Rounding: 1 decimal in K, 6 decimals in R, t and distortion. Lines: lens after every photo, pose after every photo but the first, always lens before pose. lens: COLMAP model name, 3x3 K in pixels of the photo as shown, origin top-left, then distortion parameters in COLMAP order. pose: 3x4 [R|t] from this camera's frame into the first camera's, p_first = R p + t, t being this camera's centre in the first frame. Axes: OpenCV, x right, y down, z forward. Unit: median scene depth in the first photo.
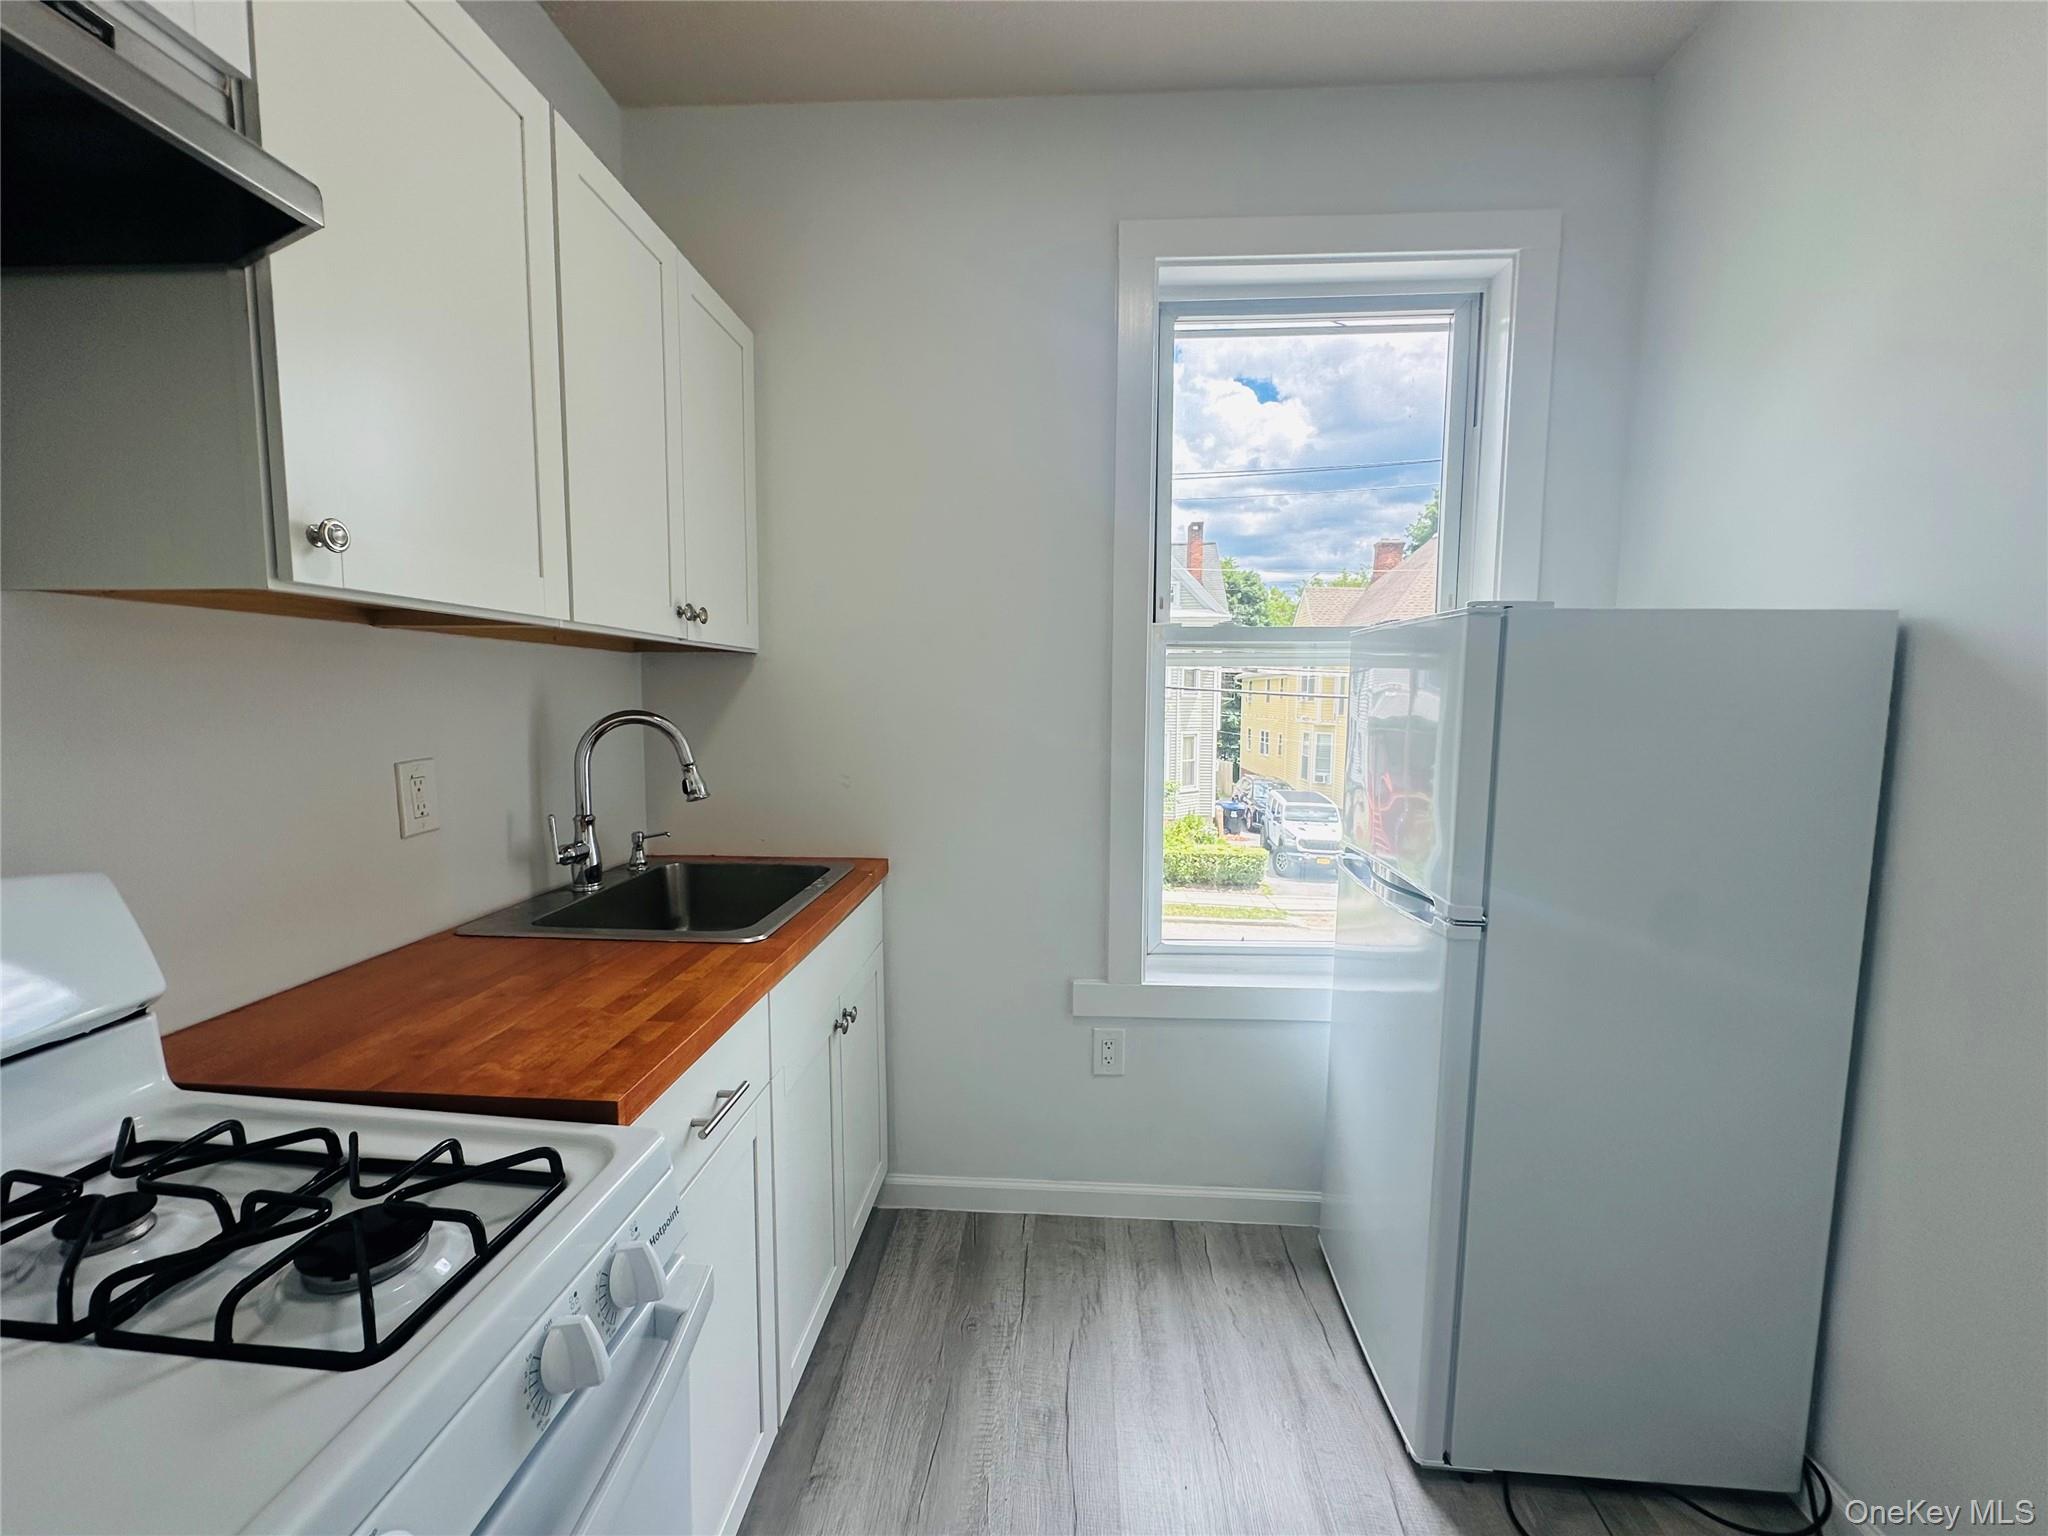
lens RADIAL K [[817.2, 0, 1020.3], [0, 817.2, 764.8], [0, 0, 1]] dist [-0.001226, -0.000152]
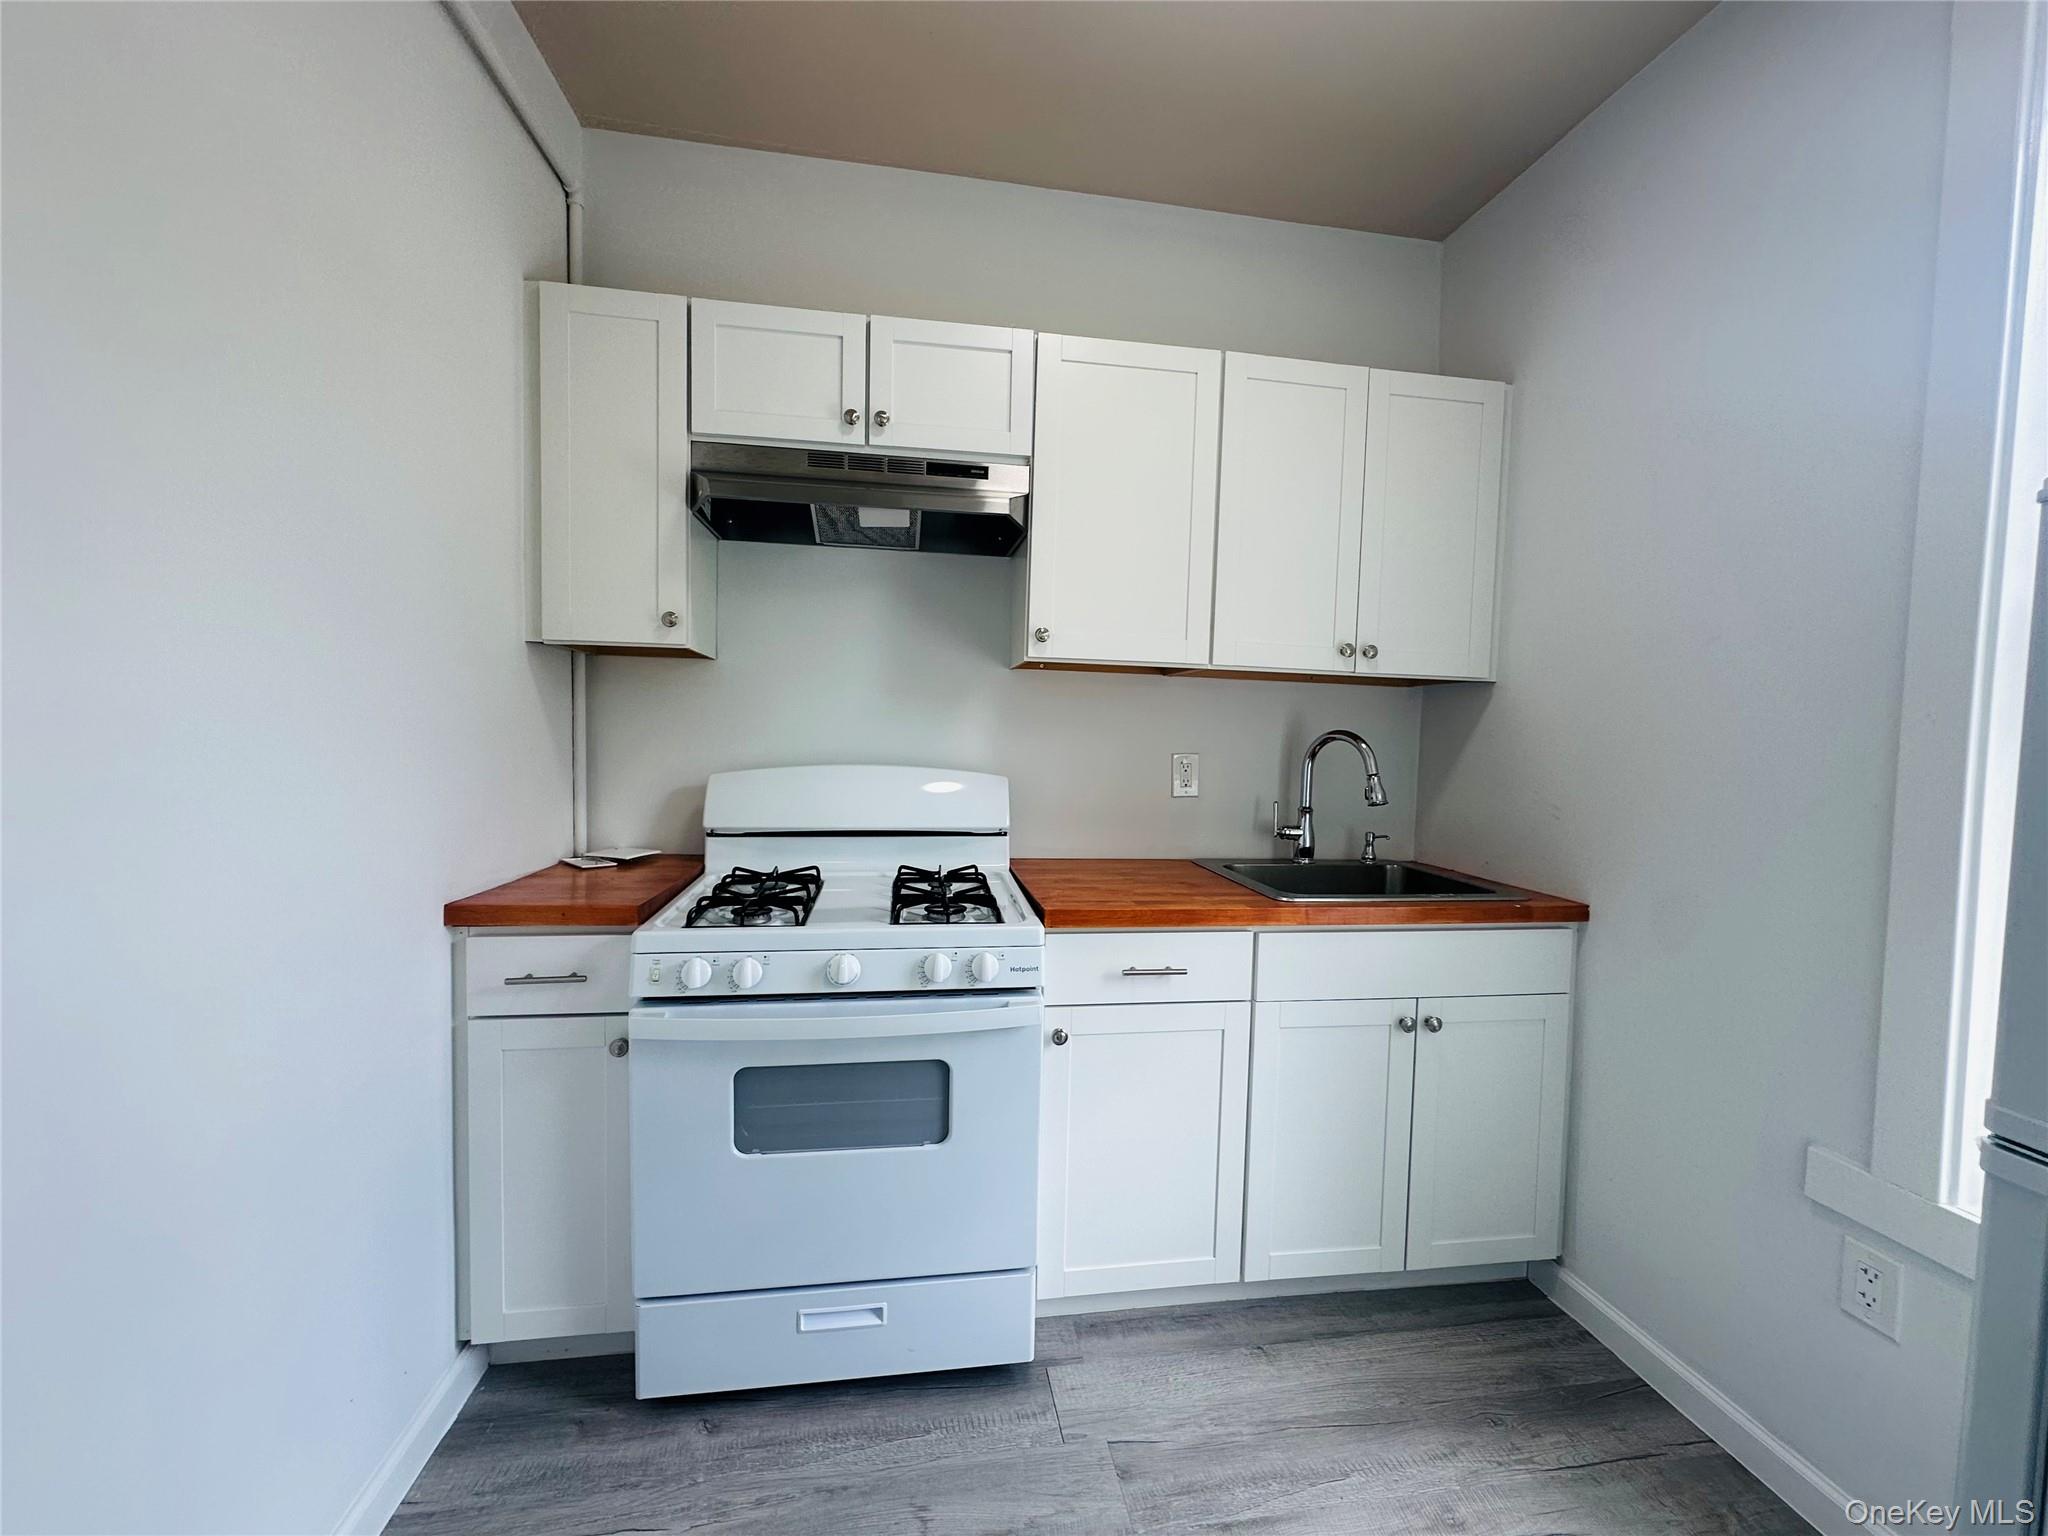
lens RADIAL K [[817.2, 0, 1028.5], [0, 817.2, 768.4], [0, 0, 1]] dist [-0.001226, -0.000152]
pose [[0.228703, 0.046550, -0.972383, 0.658812], [-0.113426, 0.993327, 0.020876, 0.021677], [0.966866, 0.105519, 0.232456, 0.235010]]
